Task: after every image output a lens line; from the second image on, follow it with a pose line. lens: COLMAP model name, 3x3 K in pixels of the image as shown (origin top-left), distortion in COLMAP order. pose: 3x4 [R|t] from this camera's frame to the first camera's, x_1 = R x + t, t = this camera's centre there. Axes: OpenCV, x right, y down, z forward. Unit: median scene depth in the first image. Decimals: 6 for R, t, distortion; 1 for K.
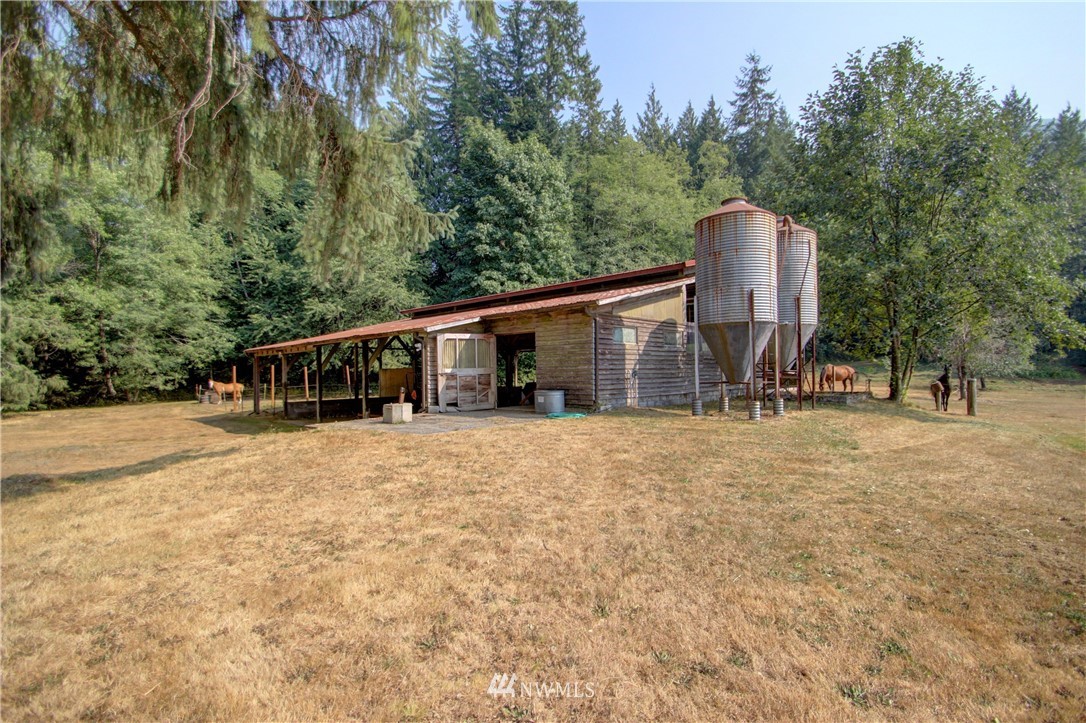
lens RADIAL K [[504.8, 0, 555.8], [0, 504.8, 369.0], [0, 0, 1]] dist [0.014143, -0.018241]
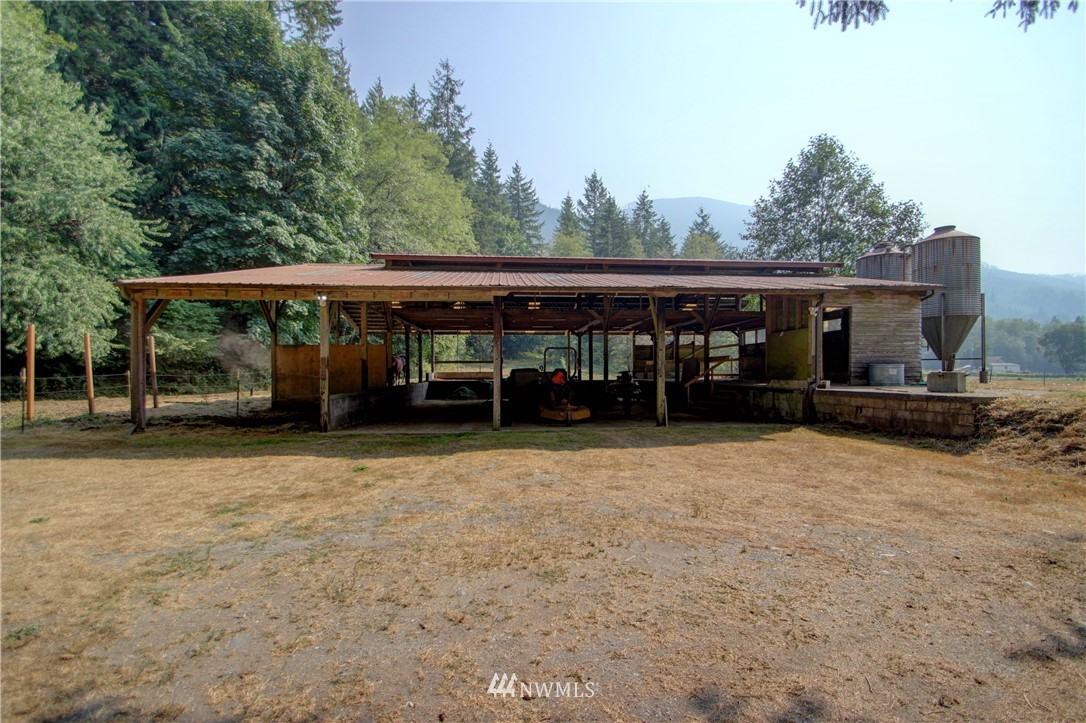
lens RADIAL K [[504.8, 0, 555.8], [0, 504.8, 369.0], [0, 0, 1]] dist [0.014143, -0.018241]
pose [[0.653507, 0.012911, 0.756811, -0.385441], [-0.007861, 0.999916, -0.010270, 0.020835], [-0.756880, 0.000762, 0.653554, 0.253598]]
